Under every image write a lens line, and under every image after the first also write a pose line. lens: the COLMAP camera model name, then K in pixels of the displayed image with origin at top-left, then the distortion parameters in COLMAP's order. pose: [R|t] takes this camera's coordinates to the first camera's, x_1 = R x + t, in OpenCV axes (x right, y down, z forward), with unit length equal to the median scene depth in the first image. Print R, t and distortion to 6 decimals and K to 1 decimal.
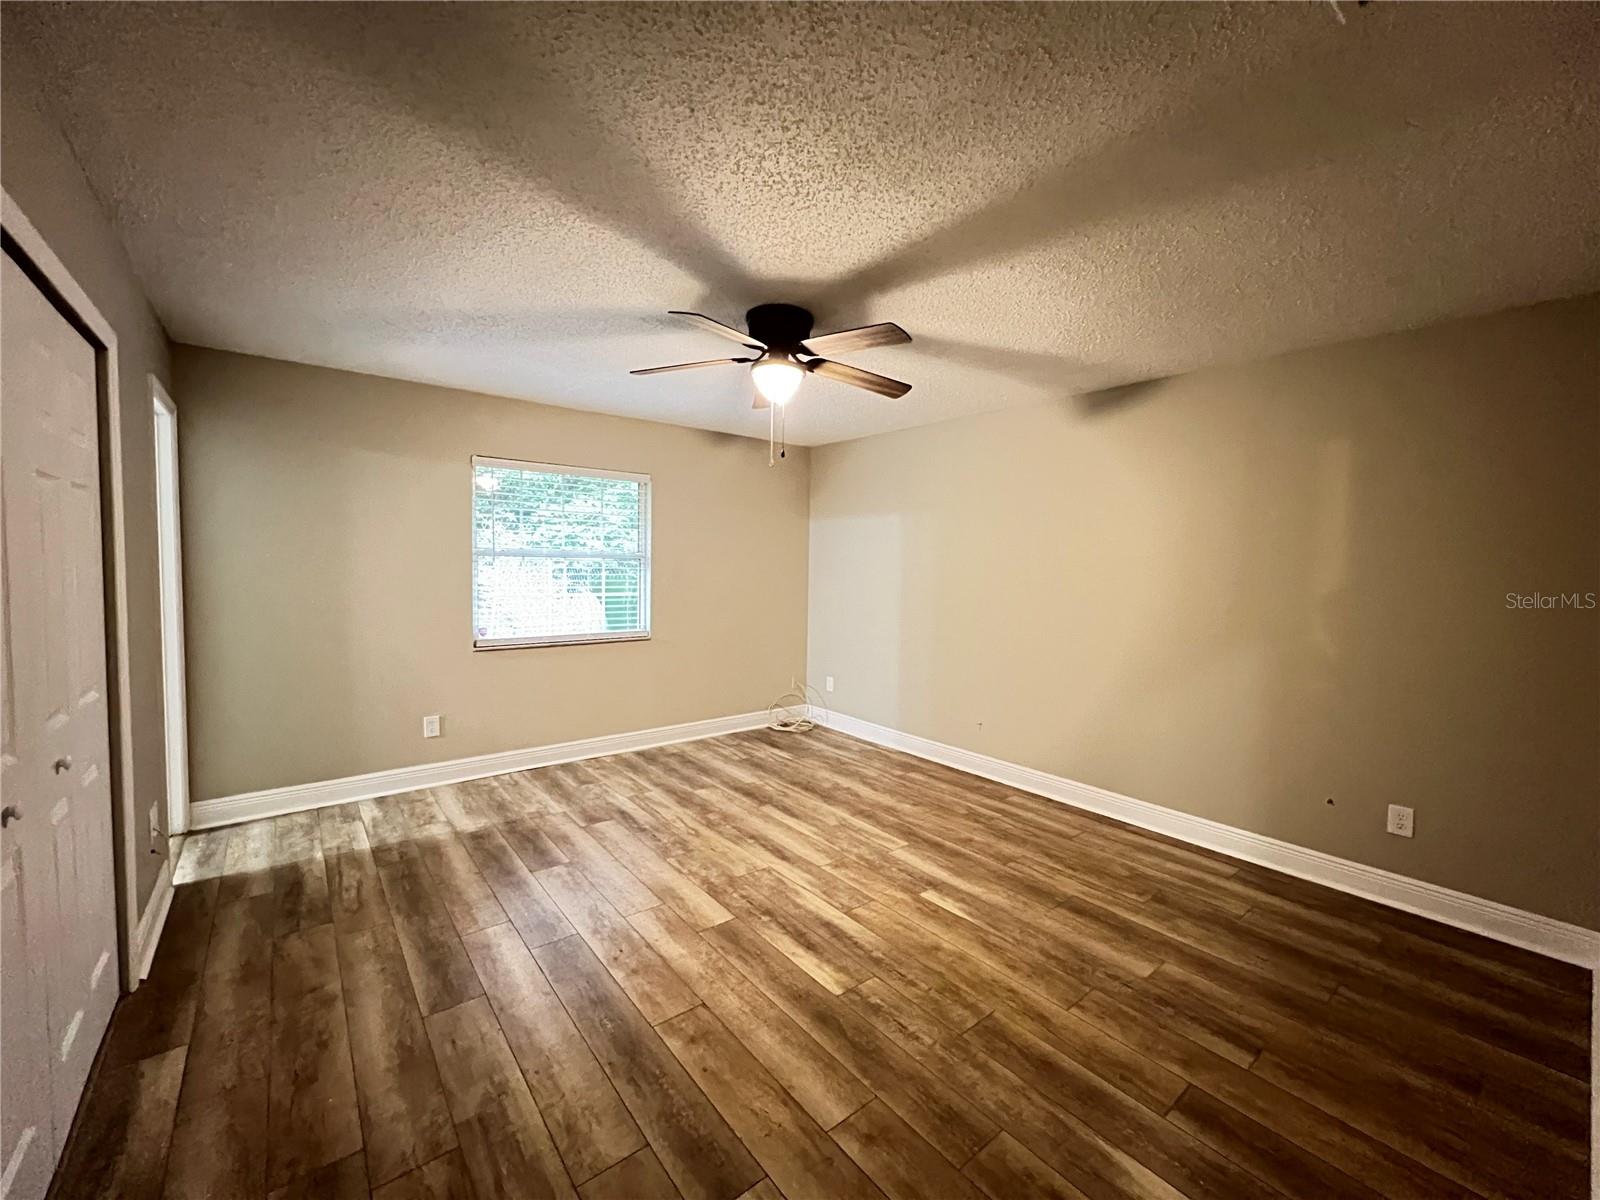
lens RADIAL K [[639.8, 0, 801.3], [0, 639.8, 600.2], [0, 0, 1]] dist [-0.001266, 0.000287]
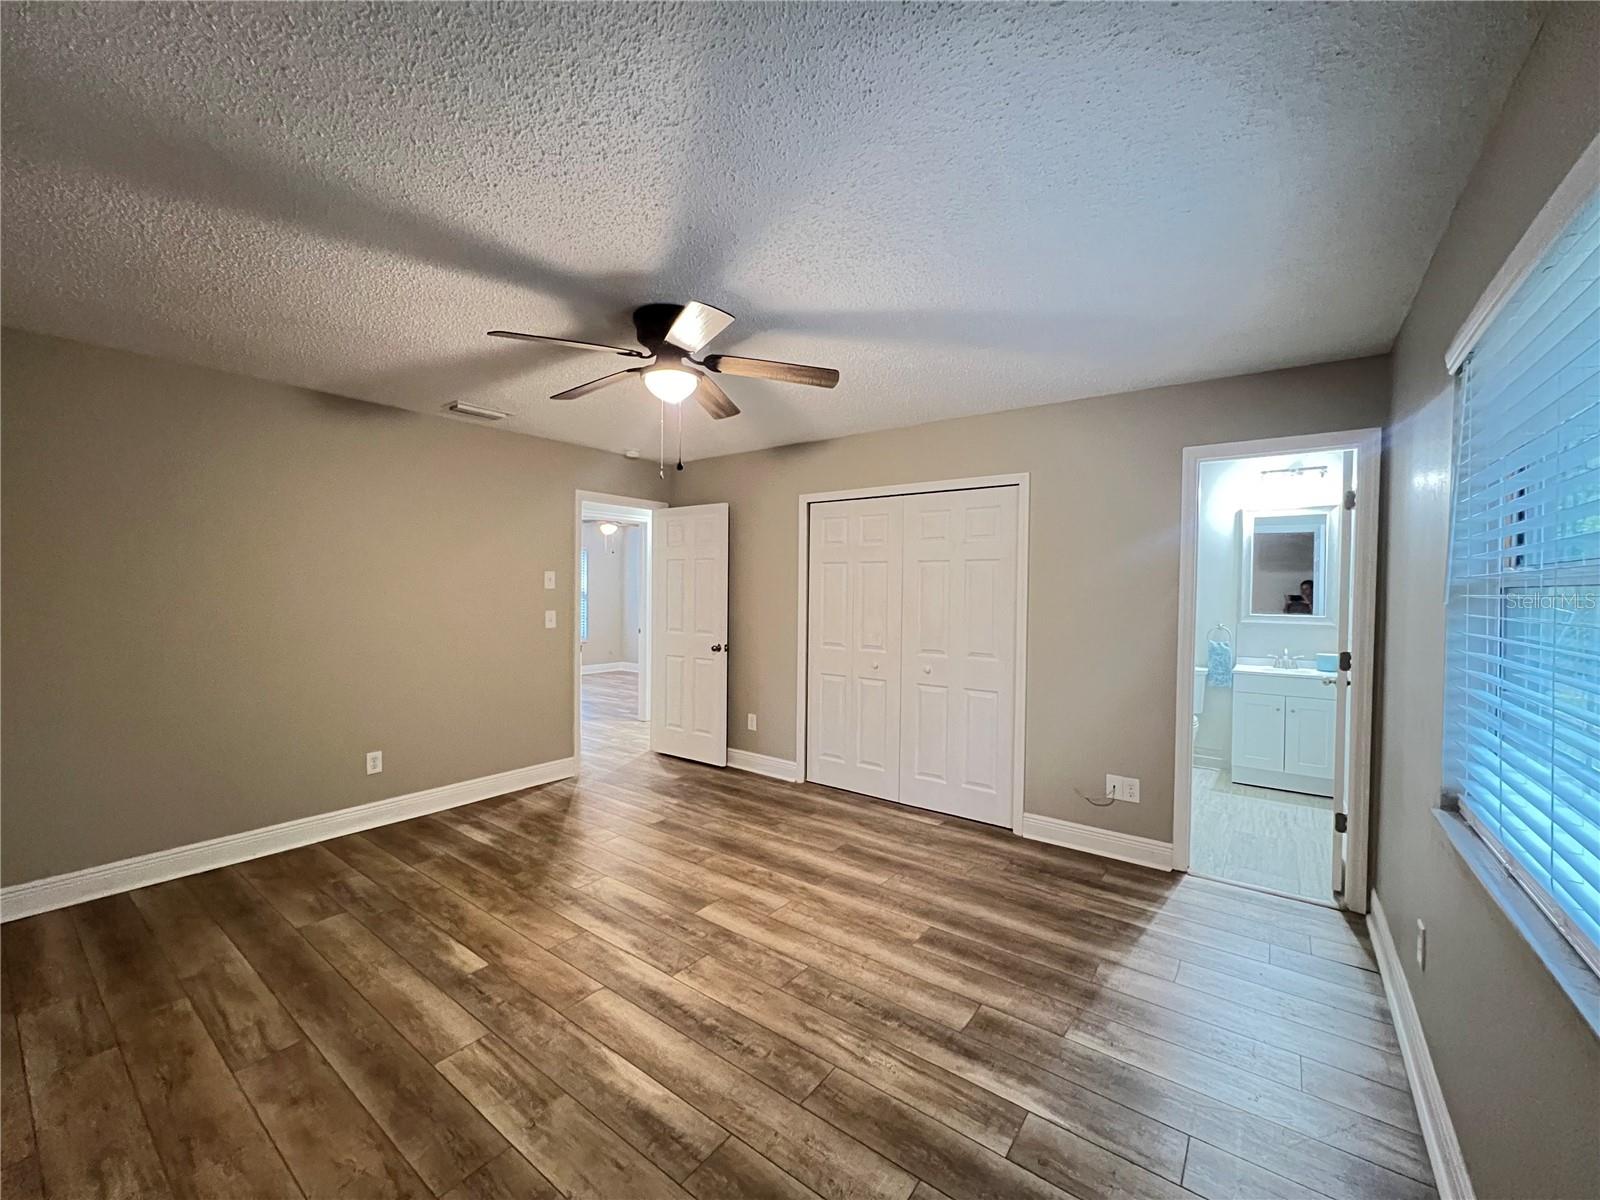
lens RADIAL K [[639.8, 0, 801.3], [0, 639.8, 600.2], [0, 0, 1]] dist [-0.001266, 0.000287]
pose [[-0.968467, -0.024453, -0.247939, 0.001722], [-0.042659, 0.996751, 0.068324, -0.100544], [0.245463, 0.076746, -0.966363, 1.799698]]
